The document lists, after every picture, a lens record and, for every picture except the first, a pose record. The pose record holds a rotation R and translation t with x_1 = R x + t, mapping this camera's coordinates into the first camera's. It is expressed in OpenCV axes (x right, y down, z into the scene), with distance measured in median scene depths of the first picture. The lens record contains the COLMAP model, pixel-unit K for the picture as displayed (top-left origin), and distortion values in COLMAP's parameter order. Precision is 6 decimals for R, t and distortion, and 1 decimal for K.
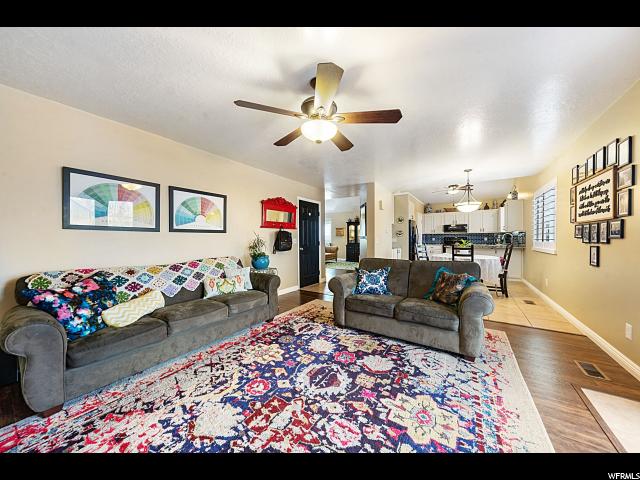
lens RADIAL K [[220.8, 0, 320.0], [0, 220.8, 240.0], [0, 0, 1]] dist [0.000088, -0.000172]
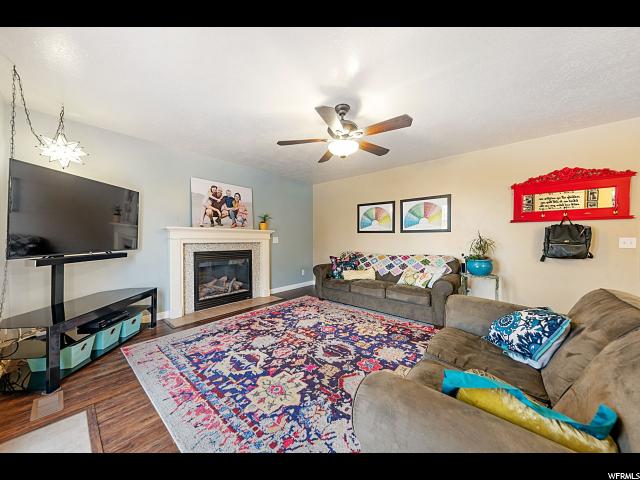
lens RADIAL K [[220.8, 0, 320.0], [0, 220.8, 240.0], [0, 0, 1]] dist [0.000088, -0.000172]
pose [[-0.123503, 0.011086, -0.992282, 1.080662], [-0.009083, 0.999883, 0.012302, -0.004701], [0.992303, 0.010532, -0.123388, 0.925456]]
